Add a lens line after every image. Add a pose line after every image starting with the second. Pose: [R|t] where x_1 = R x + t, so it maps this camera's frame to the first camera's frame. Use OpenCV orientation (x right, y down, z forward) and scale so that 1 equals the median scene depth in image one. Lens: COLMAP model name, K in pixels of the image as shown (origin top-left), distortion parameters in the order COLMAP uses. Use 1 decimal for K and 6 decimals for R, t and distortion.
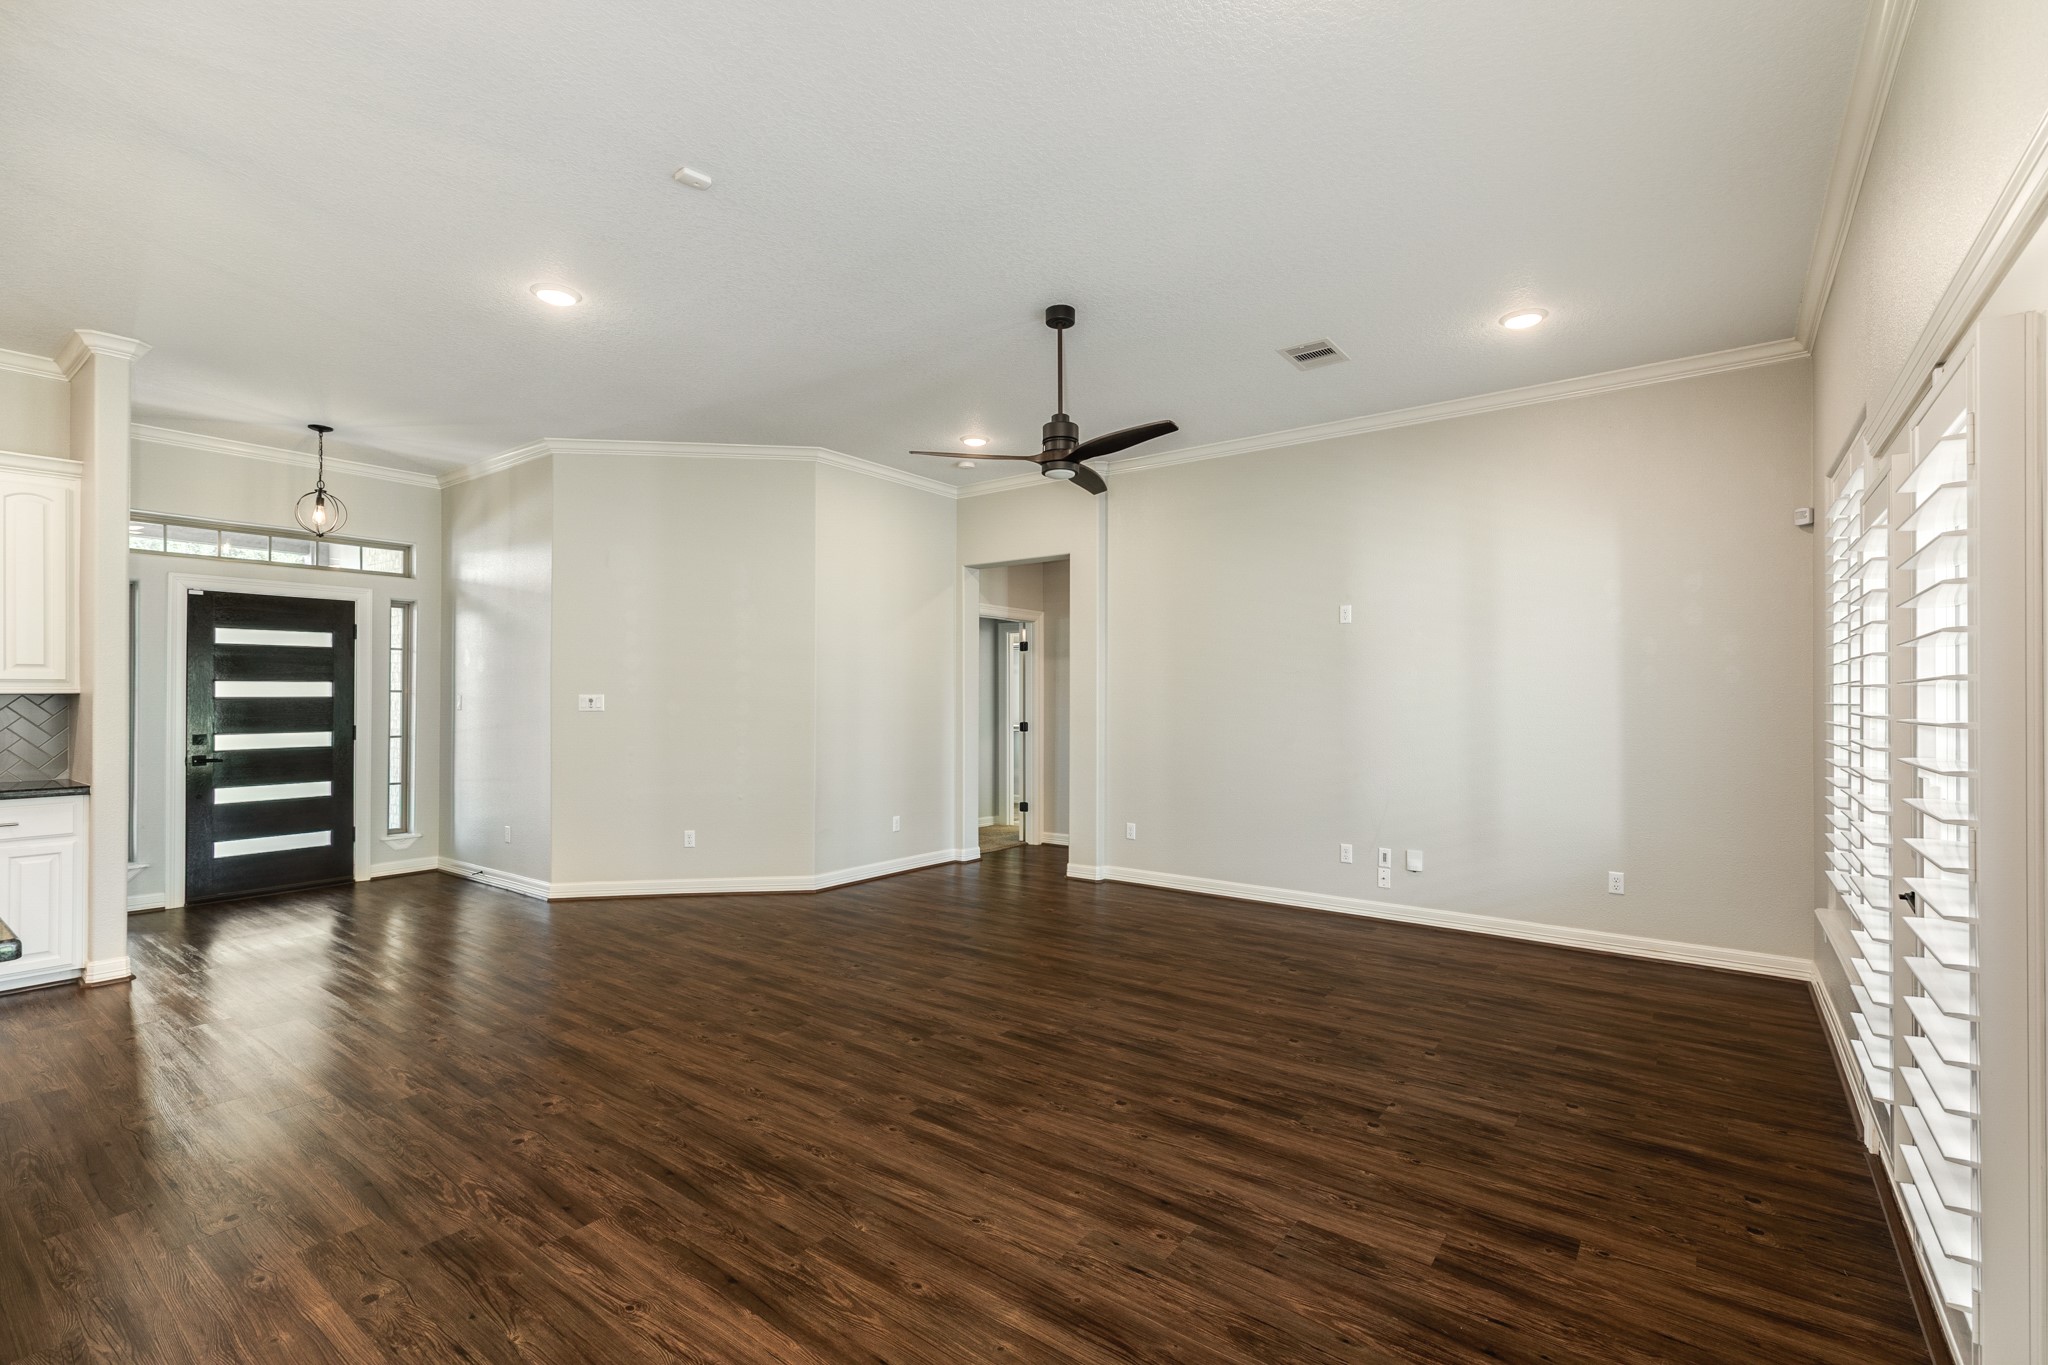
lens RADIAL K [[914.1, 0, 1024.8], [0, 914.1, 692.6], [0, 0, 1]] dist [0.005881, -0.000080]
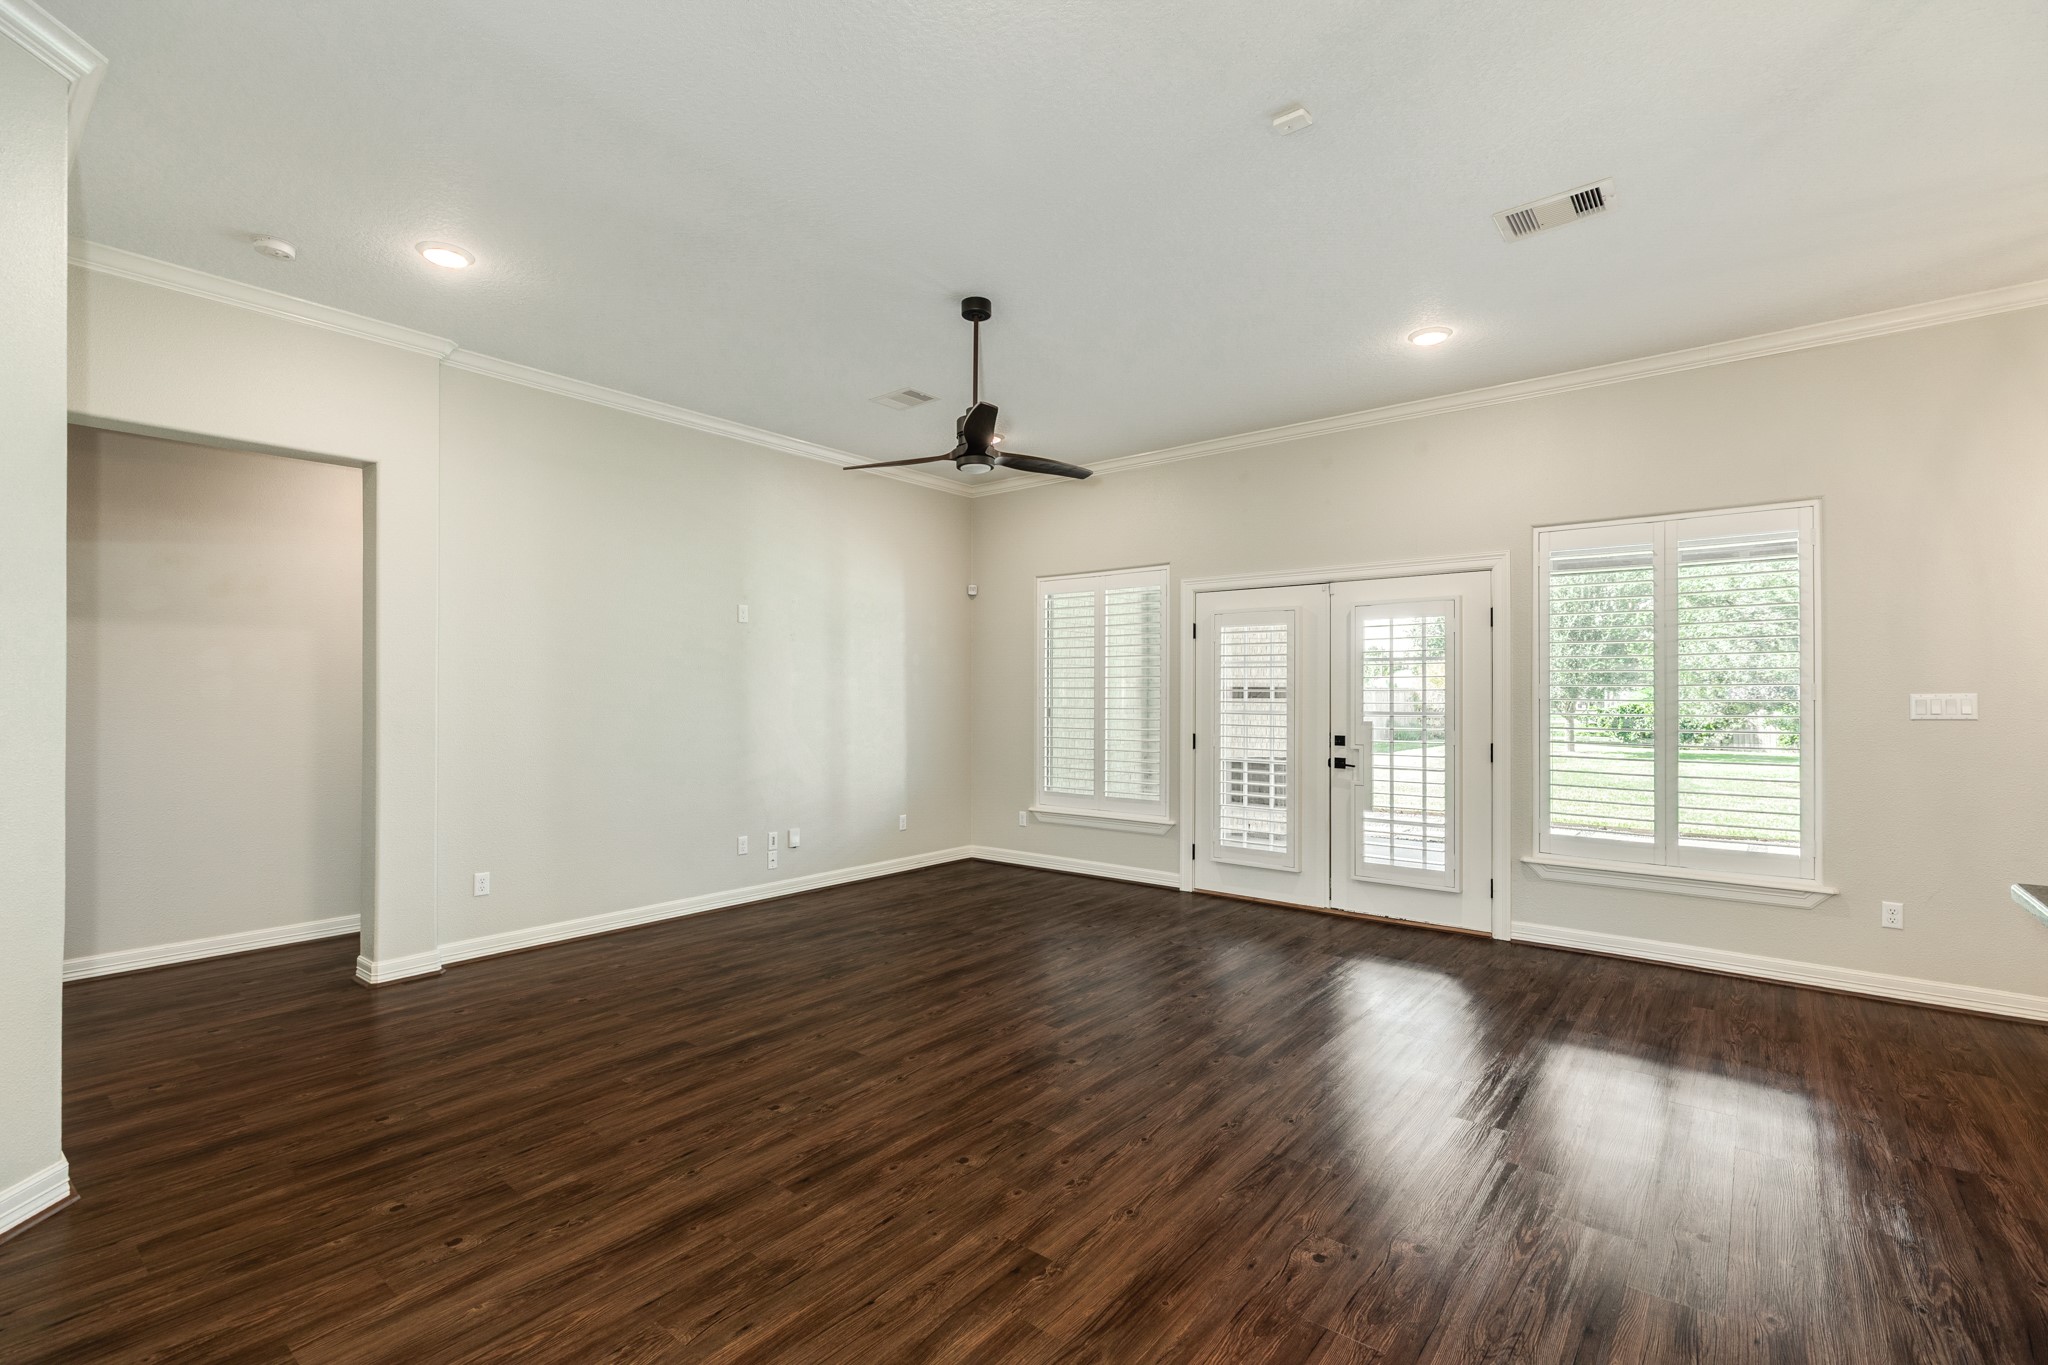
lens RADIAL K [[914.1, 0, 1026.1], [0, 914.1, 689.7], [0, 0, 1]] dist [0.005881, -0.000080]
pose [[0.029941, 0.004512, 0.999541, -0.981294], [-0.006385, 0.999970, -0.004323, 0.004115], [-0.999531, -0.006253, 0.029969, 0.950015]]
